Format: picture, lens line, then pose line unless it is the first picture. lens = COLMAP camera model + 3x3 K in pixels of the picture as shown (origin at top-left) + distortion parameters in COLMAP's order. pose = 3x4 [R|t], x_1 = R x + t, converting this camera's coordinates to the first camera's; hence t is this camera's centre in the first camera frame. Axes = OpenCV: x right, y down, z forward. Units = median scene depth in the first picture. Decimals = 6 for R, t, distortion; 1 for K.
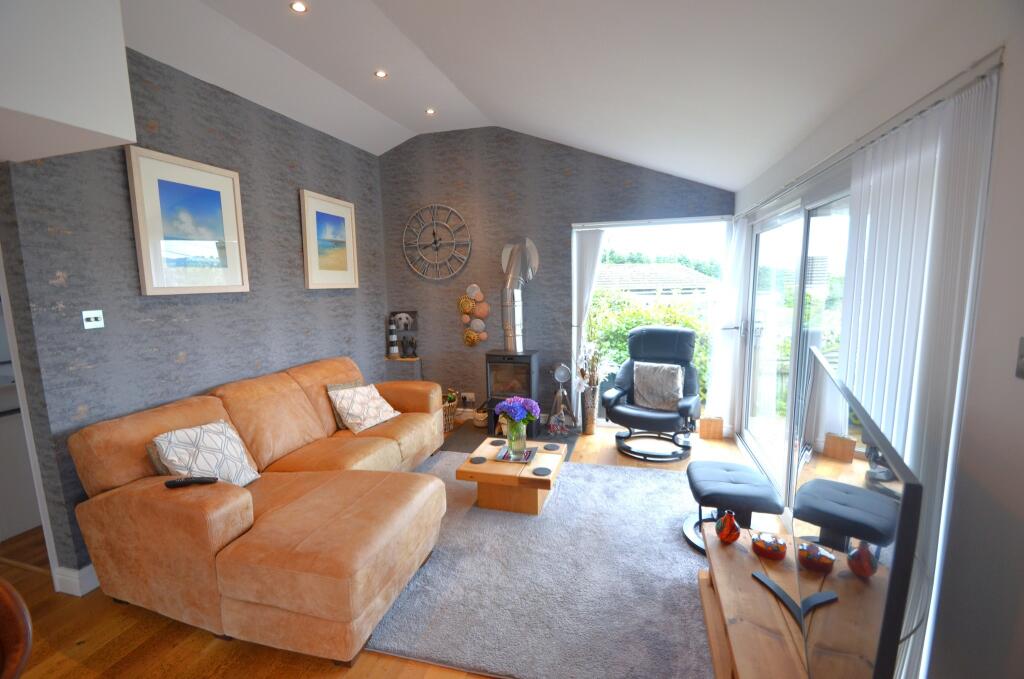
lens RADIAL K [[450.1, 0, 510.5], [0, 450.1, 356.5], [0, 0, 1]] dist [-0.012539, -0.001753]
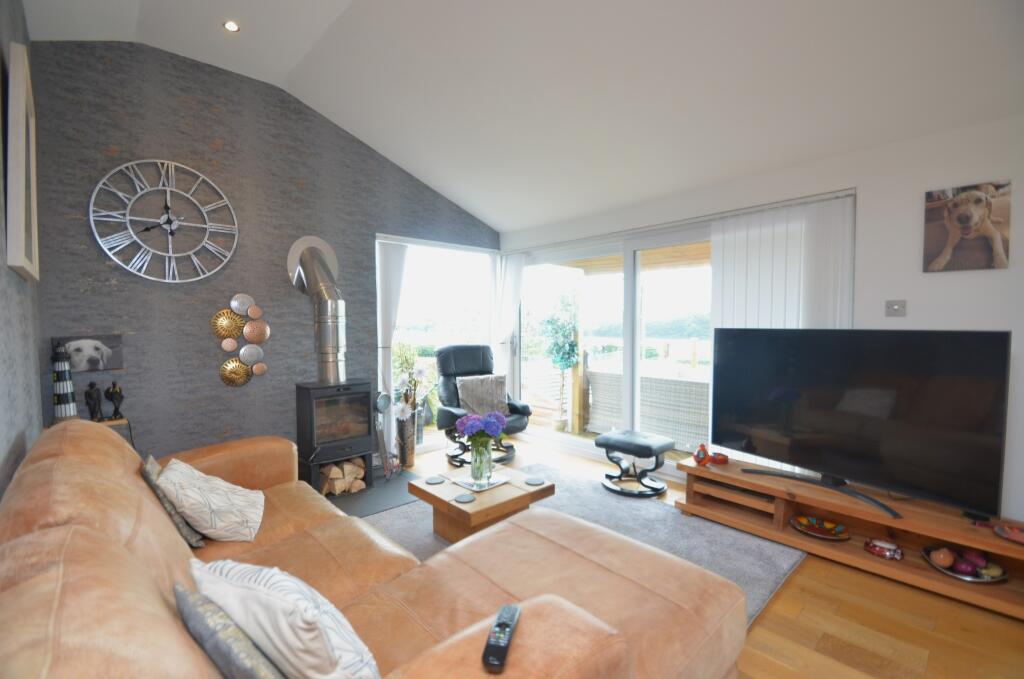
lens RADIAL K [[450.1, 0, 513.8], [0, 450.1, 350.3], [0, 0, 1]] dist [-0.012539, -0.001753]
pose [[0.511426, -0.035294, 0.858602, -0.837585], [0.138166, 0.989534, -0.041623, 0.017172], [-0.848147, 0.139917, 0.510950, 0.581435]]
